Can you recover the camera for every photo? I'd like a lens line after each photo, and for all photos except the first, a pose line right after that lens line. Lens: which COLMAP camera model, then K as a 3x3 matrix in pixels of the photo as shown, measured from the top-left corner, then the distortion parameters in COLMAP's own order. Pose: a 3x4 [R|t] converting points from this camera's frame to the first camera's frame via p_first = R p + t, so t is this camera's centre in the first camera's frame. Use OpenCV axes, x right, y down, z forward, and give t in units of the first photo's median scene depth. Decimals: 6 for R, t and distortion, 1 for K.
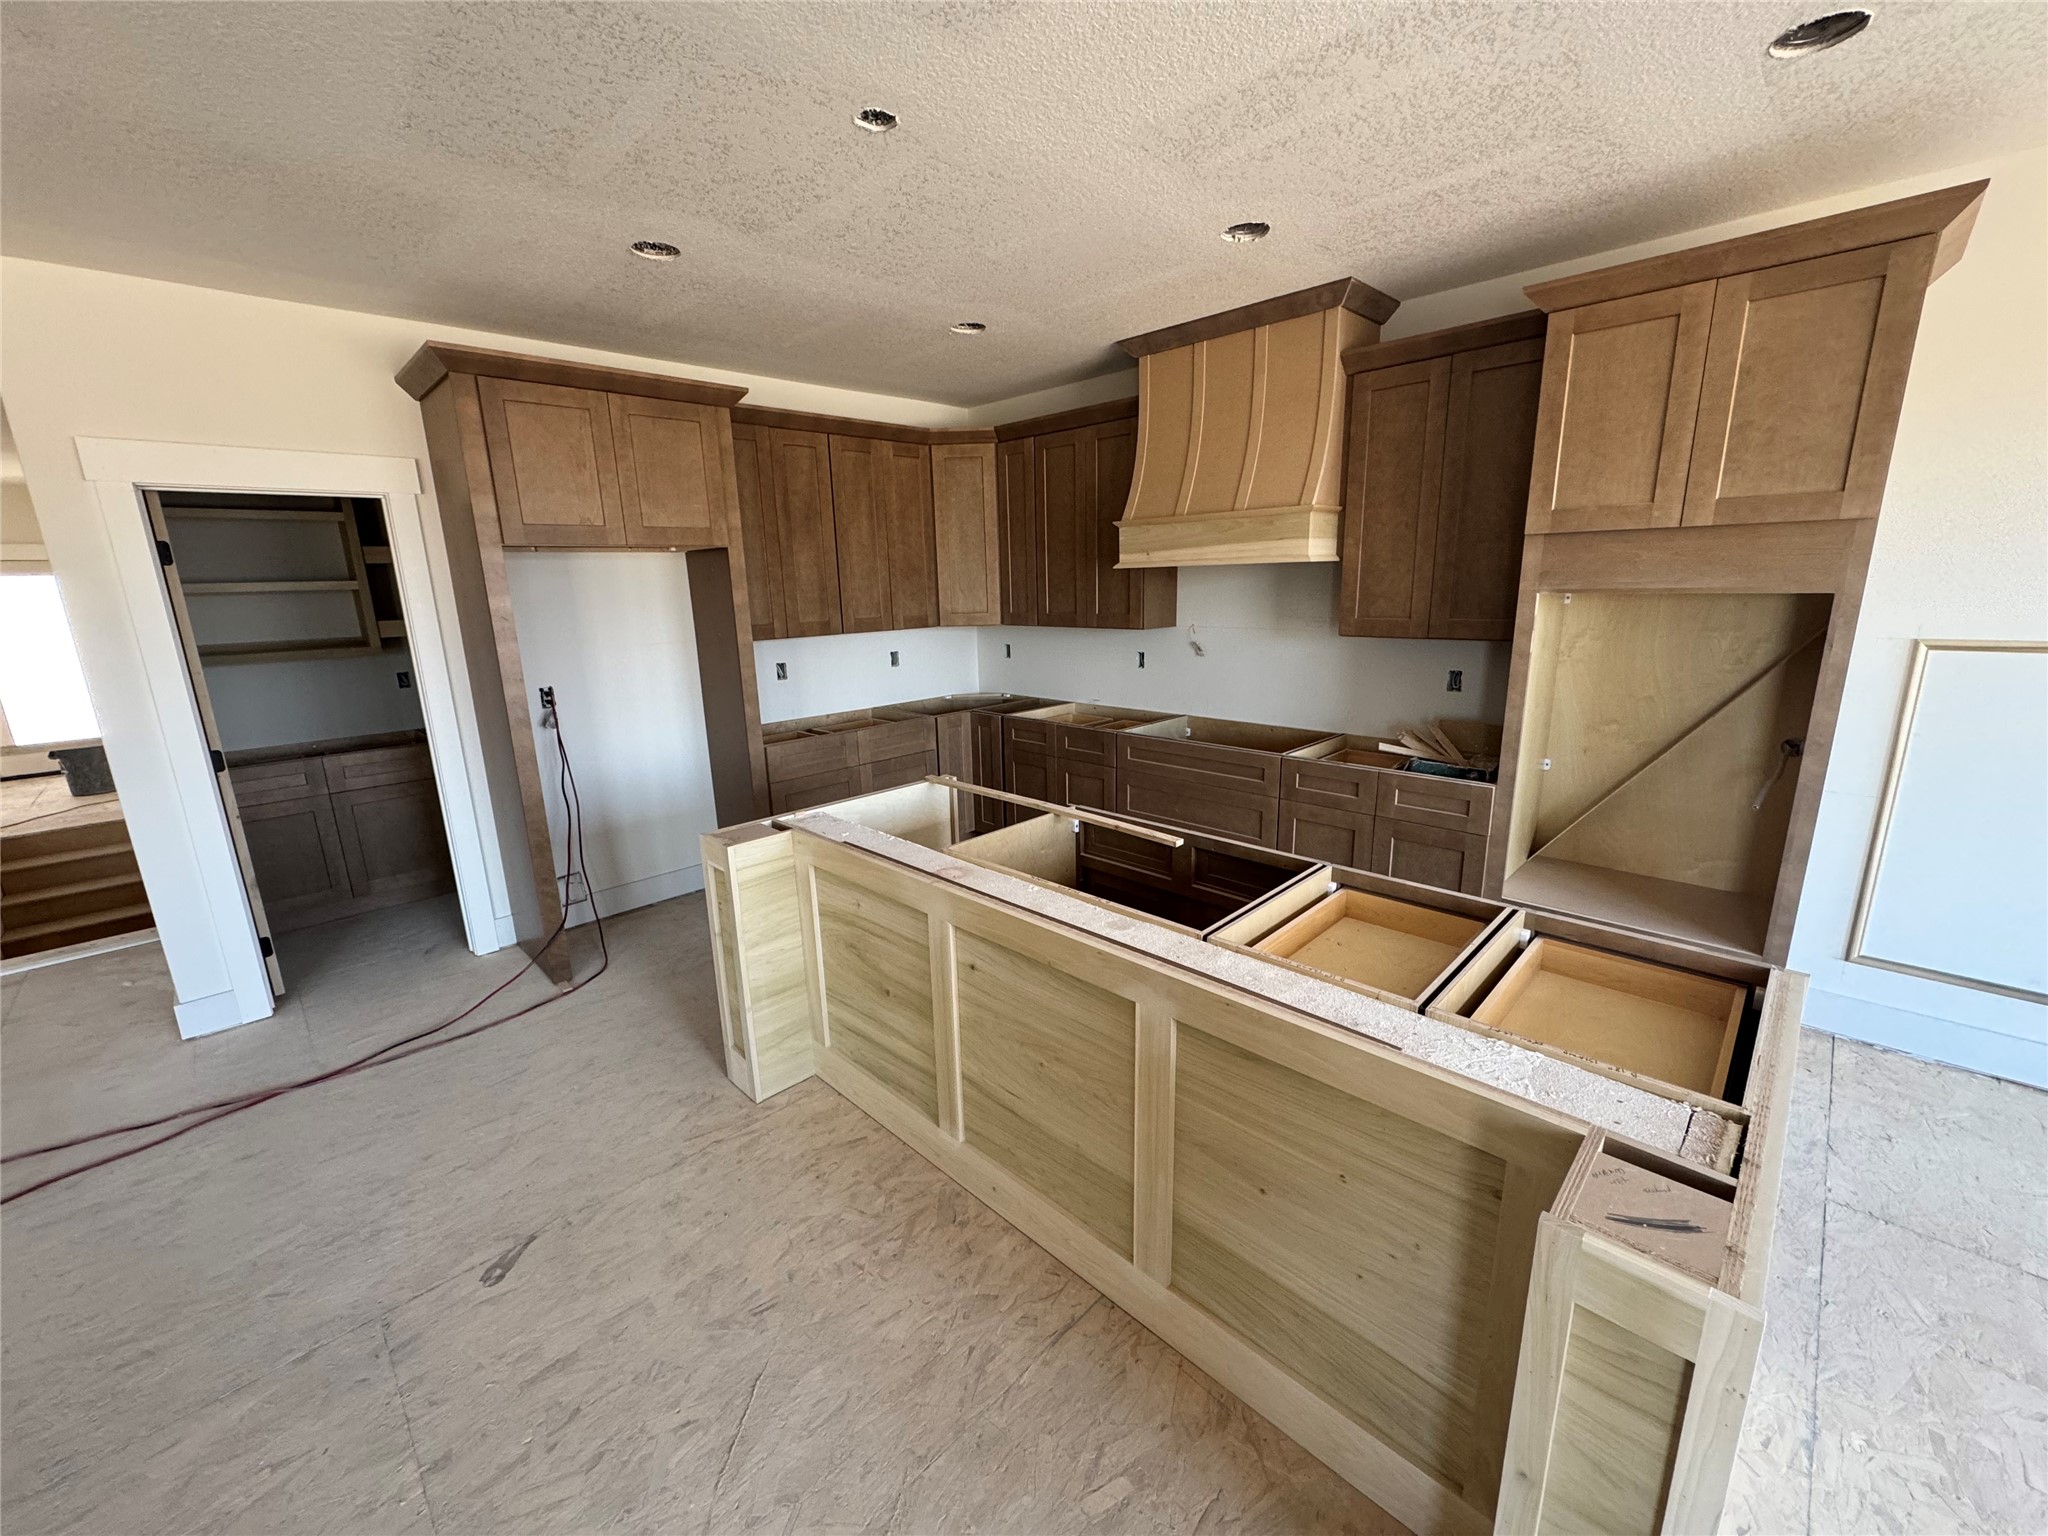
lens RADIAL K [[816.3, 0, 1019.0], [0, 816.3, 771.1], [0, 0, 1]] dist [-0.000270, 0.000034]
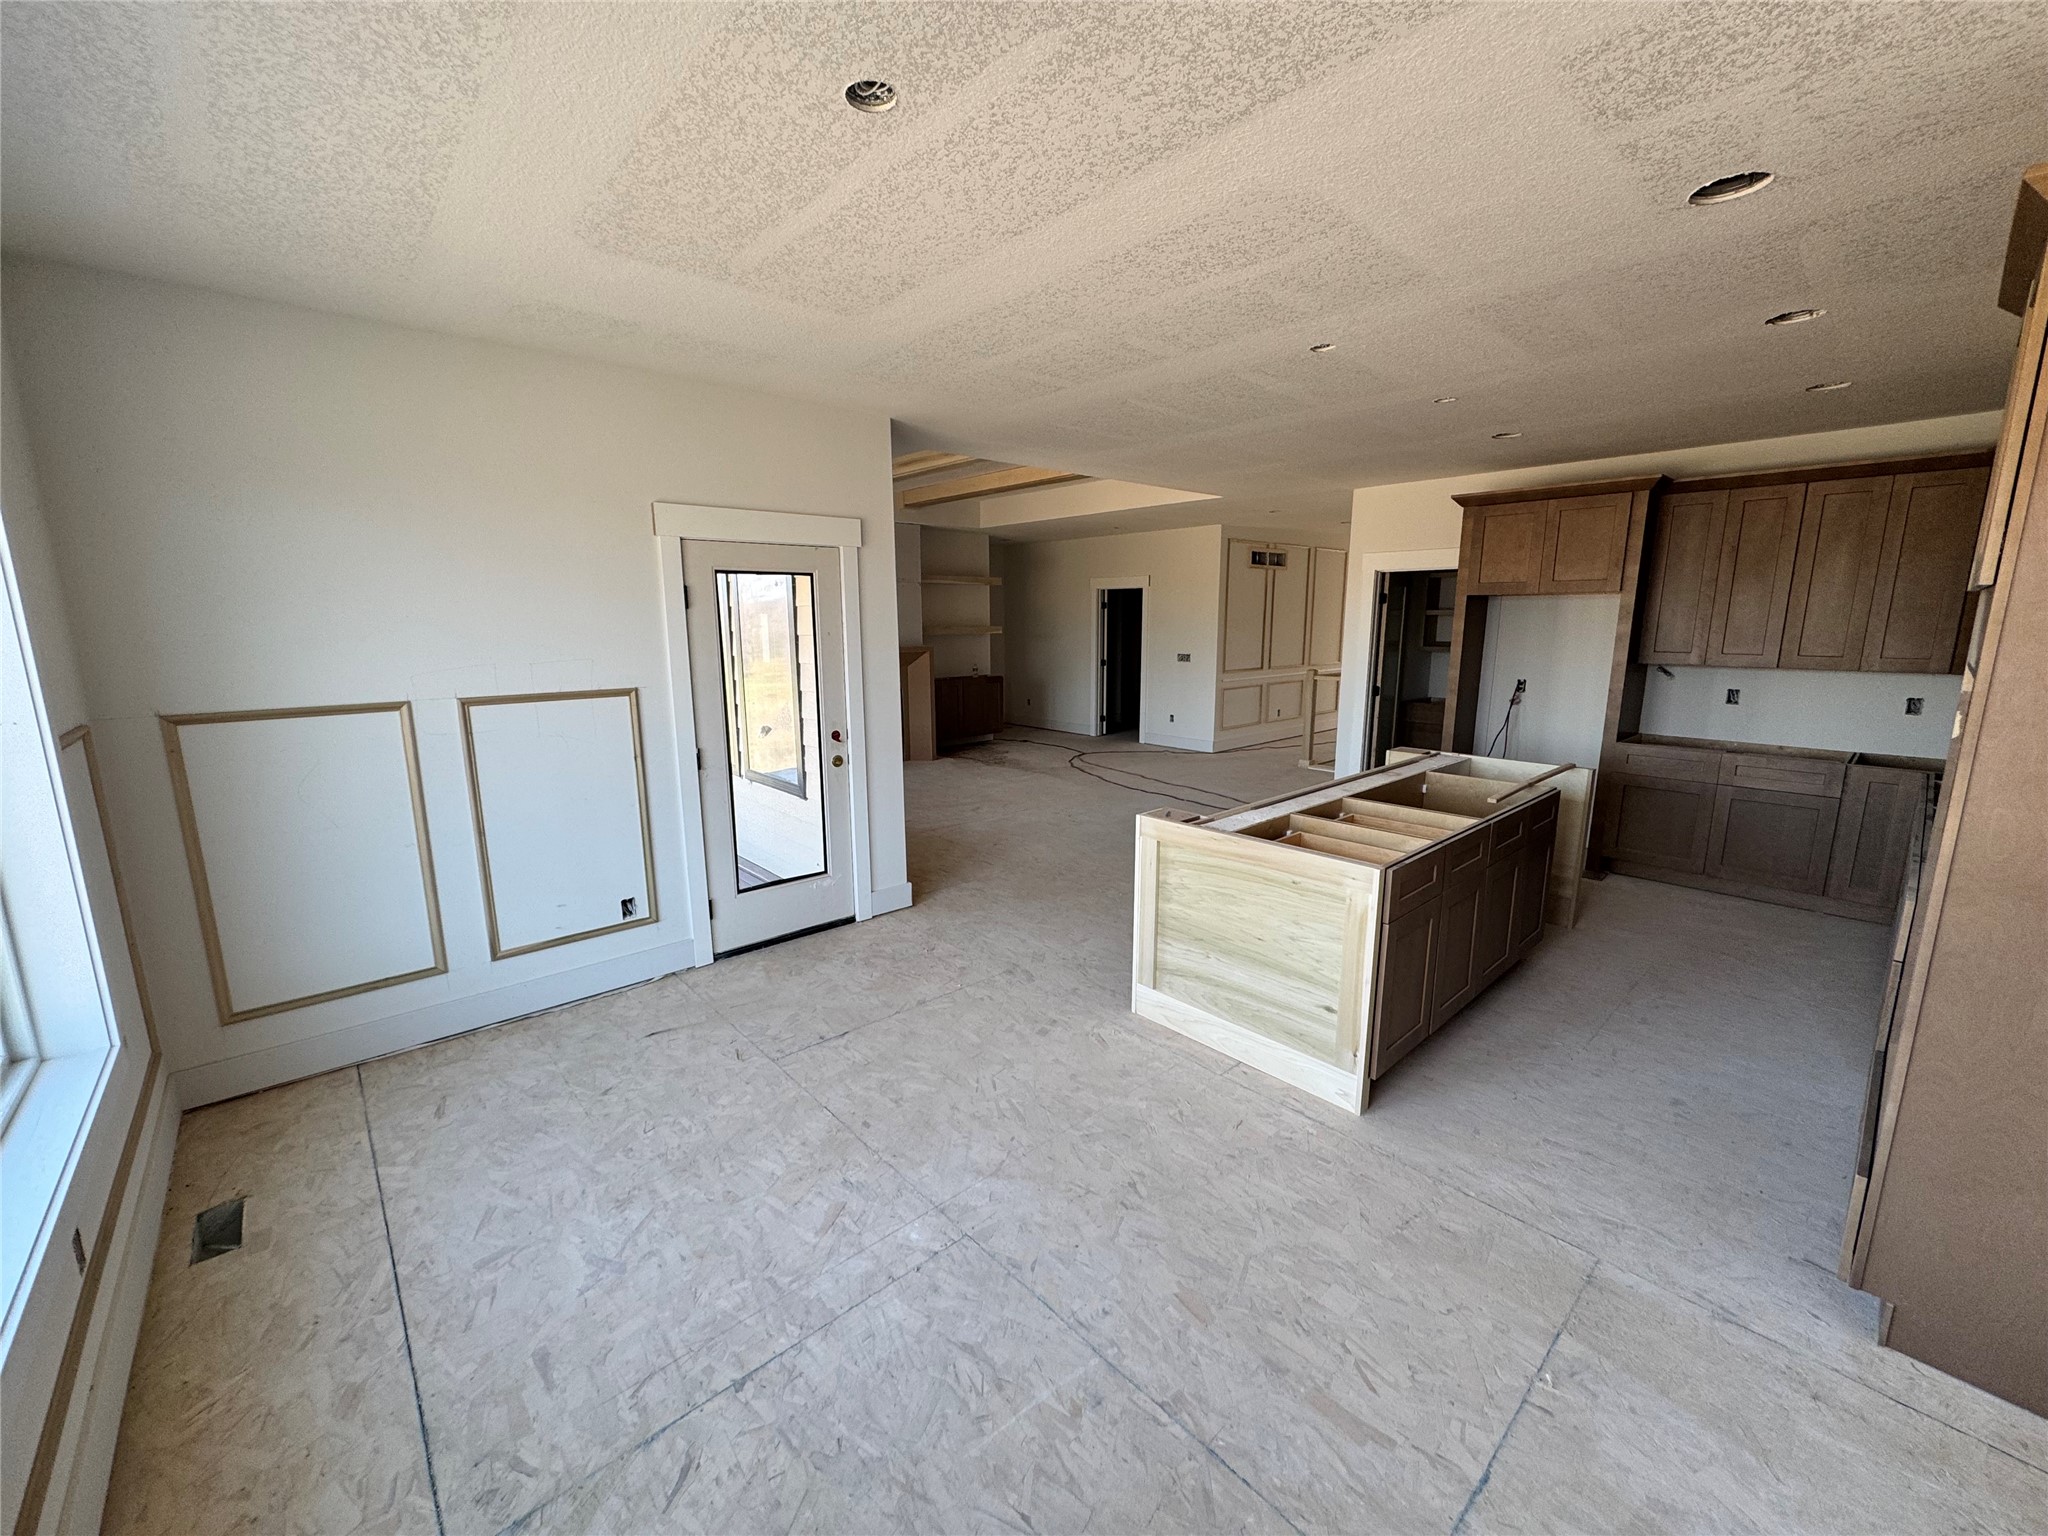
lens RADIAL K [[816.3, 0, 1019.0], [0, 816.3, 771.1], [0, 0, 1]] dist [-0.000270, 0.000034]
pose [[-0.058341, 0.214419, -0.974998, 1.107344], [-0.223577, 0.949046, 0.222090, -0.070563], [0.972939, 0.230944, -0.007429, 0.105205]]
